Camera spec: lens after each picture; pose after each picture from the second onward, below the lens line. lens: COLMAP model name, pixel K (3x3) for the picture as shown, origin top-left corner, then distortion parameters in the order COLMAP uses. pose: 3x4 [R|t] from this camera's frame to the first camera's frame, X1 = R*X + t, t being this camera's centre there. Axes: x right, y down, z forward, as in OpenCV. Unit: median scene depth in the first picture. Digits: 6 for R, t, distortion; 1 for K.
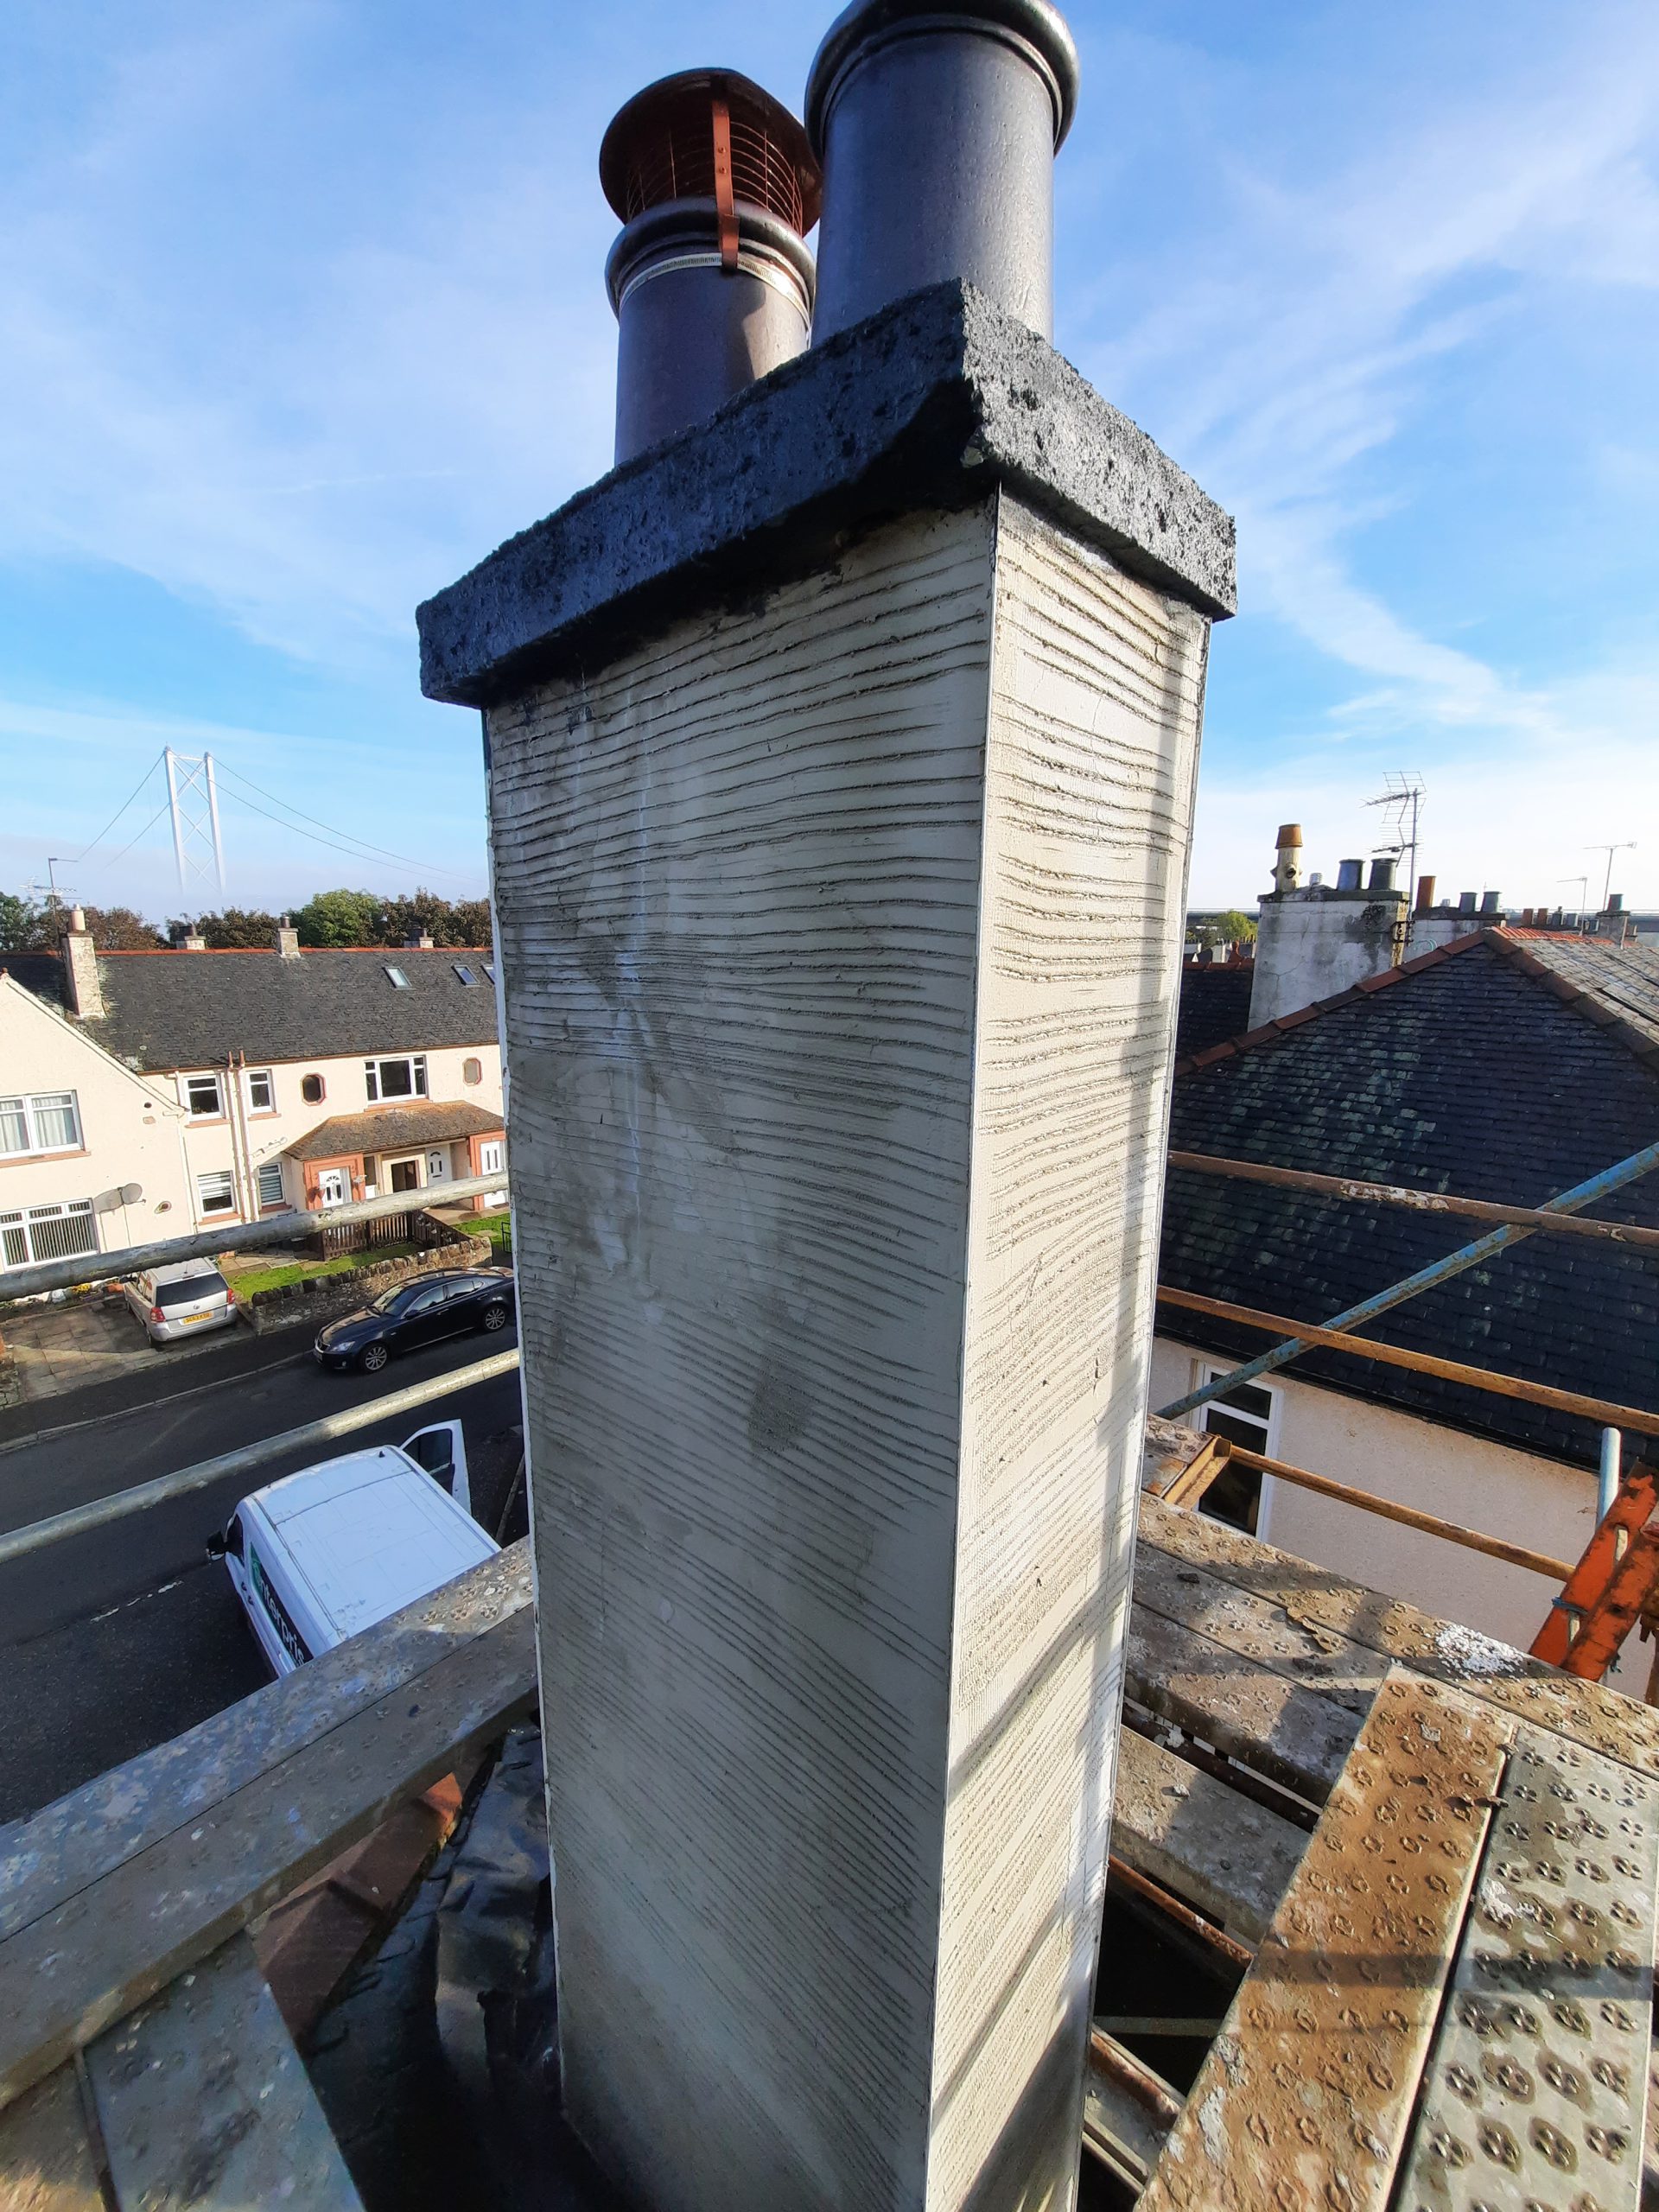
lens RADIAL K [[883.2, 0, 819.6], [0, 883.2, 1102.6], [0, 0, 1]] dist [-0.016504, -0.002483]
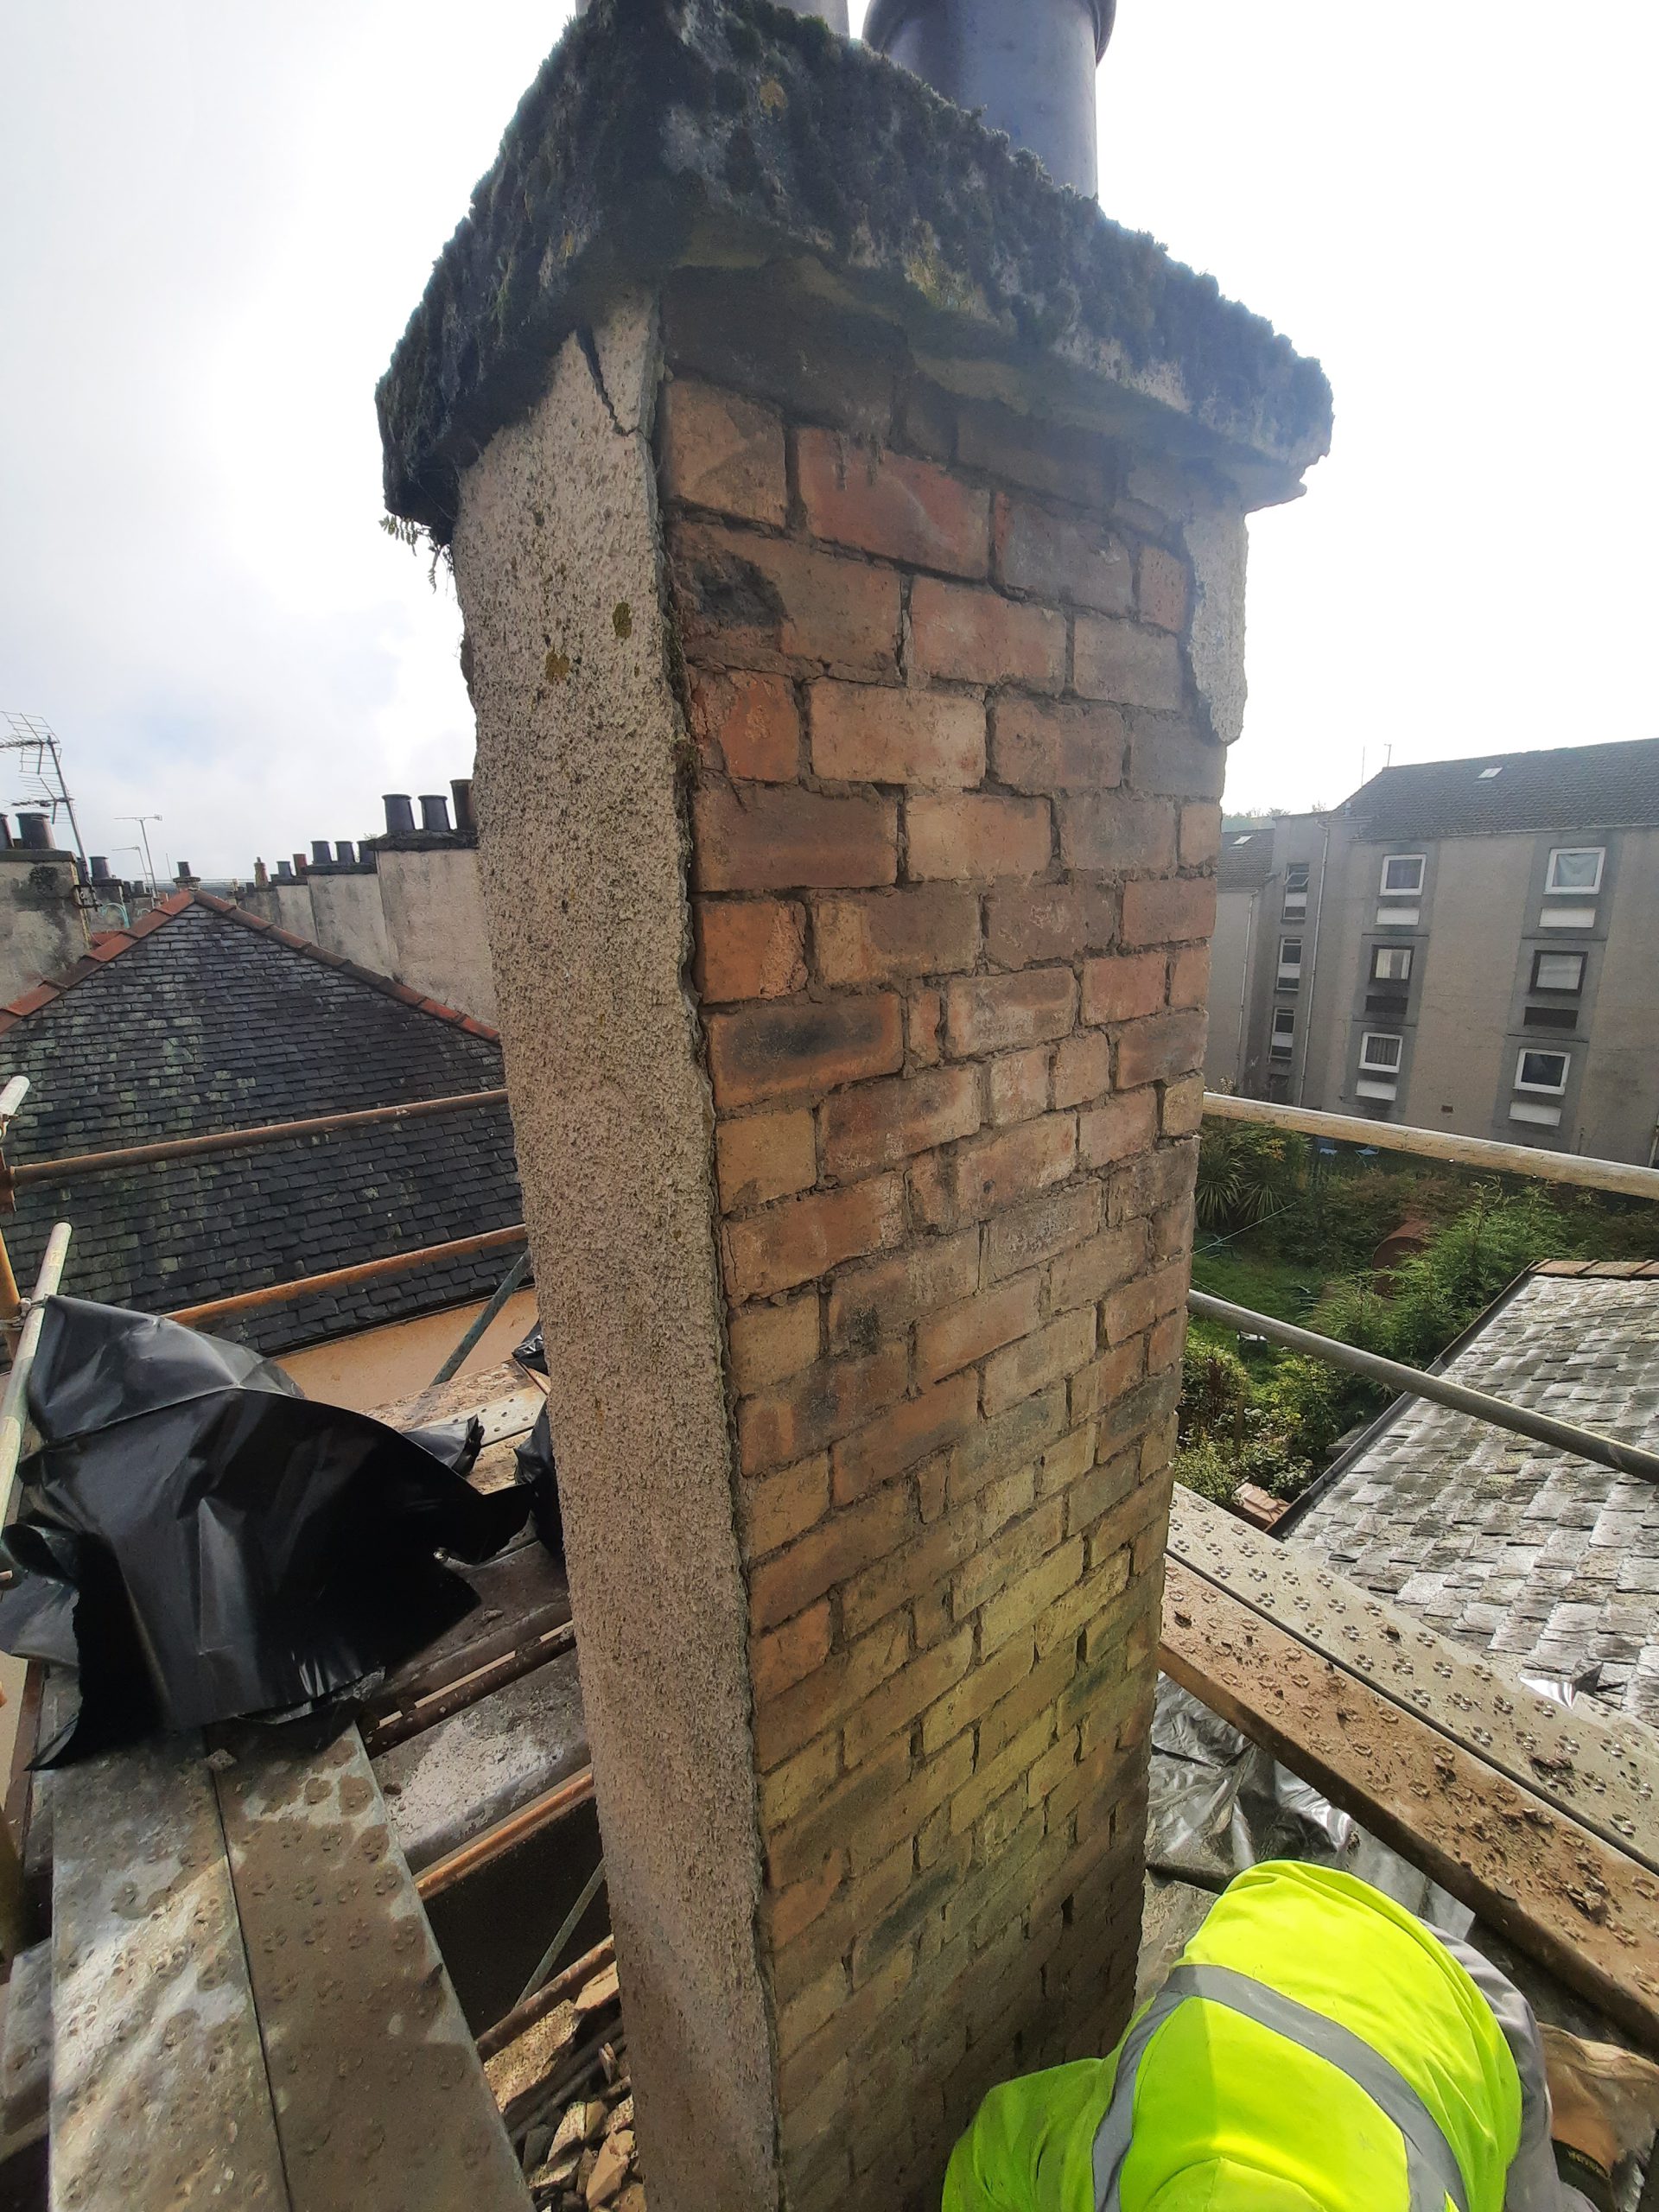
lens RADIAL K [[883.2, 0, 808.3], [0, 883.2, 1103.8], [0, 0, 1]] dist [-0.016504, -0.002483]
pose [[0.174946, -0.242351, 0.954285, -0.168523], [0.213769, 0.955461, 0.203460, -0.017153], [-0.961091, 0.168402, 0.218961, 0.160450]]
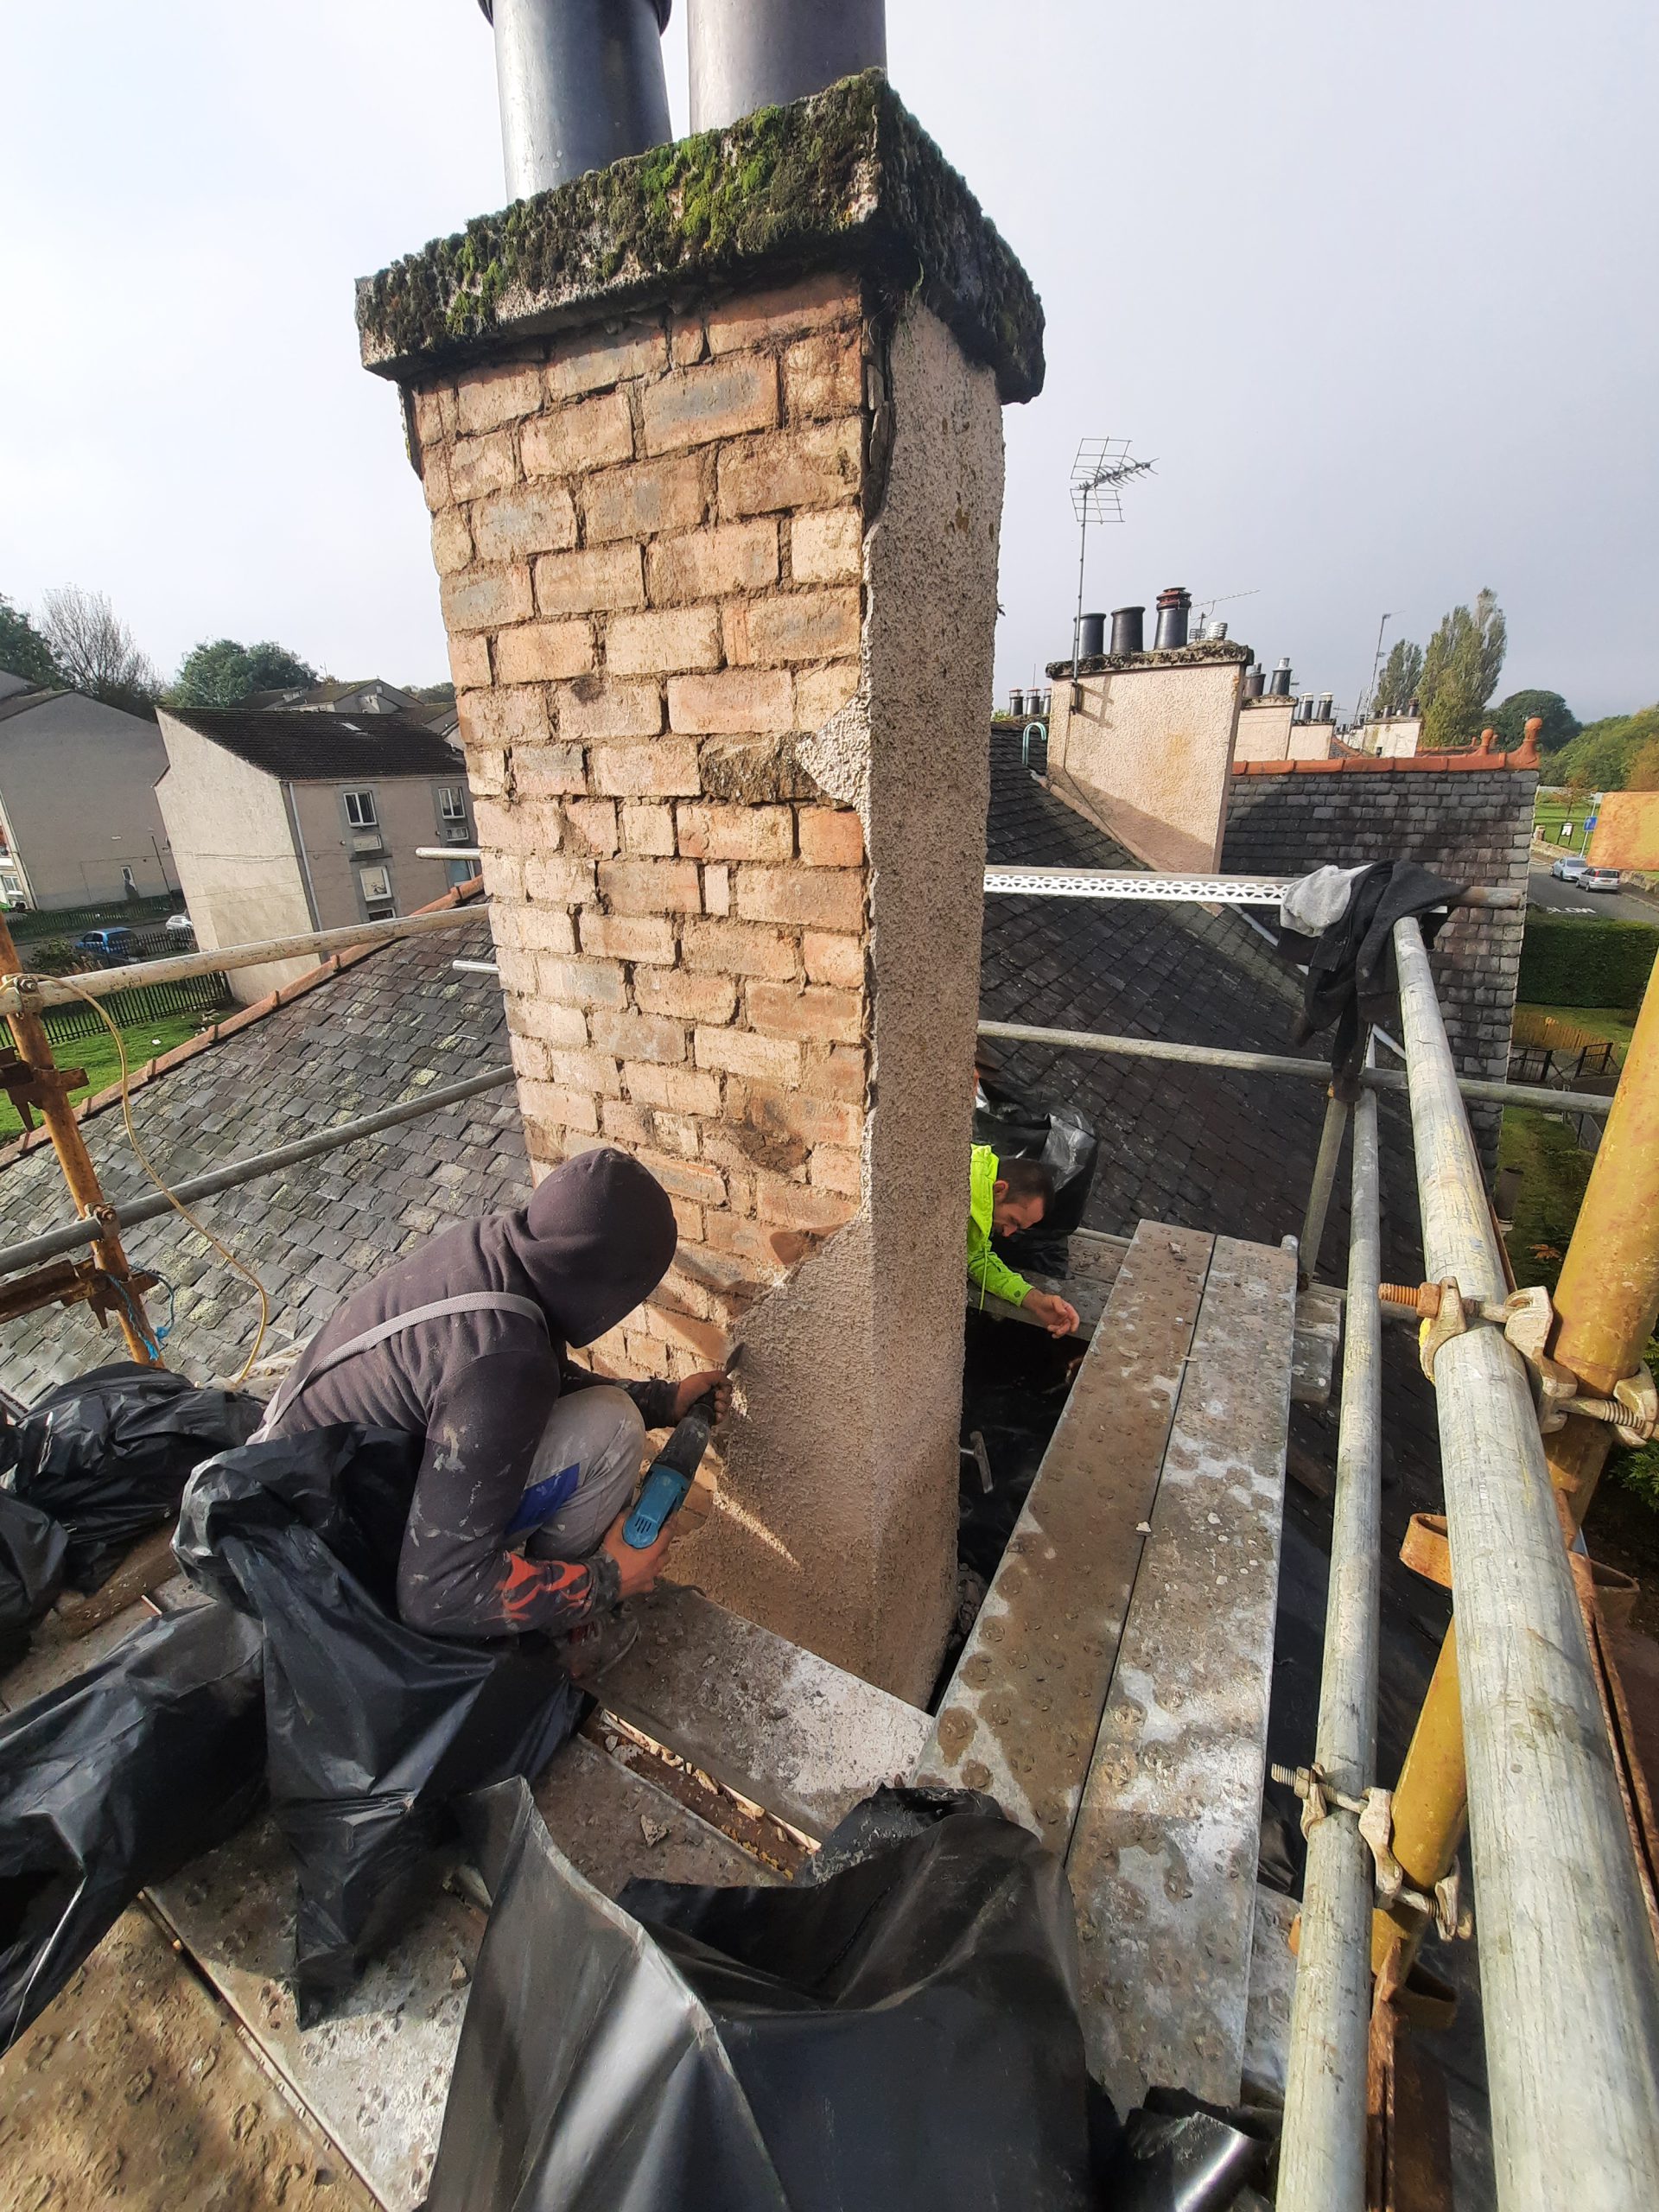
lens RADIAL K [[883.2, 0, 838.6], [0, 883.2, 1101.6], [0, 0, 1]] dist [-0.016504, -0.002483]
pose [[-0.978642, 0.102118, -0.178416, 0.013403], [-0.007252, 0.850203, 0.526404, -0.047117], [0.205445, 0.516455, -0.831304, 0.417569]]
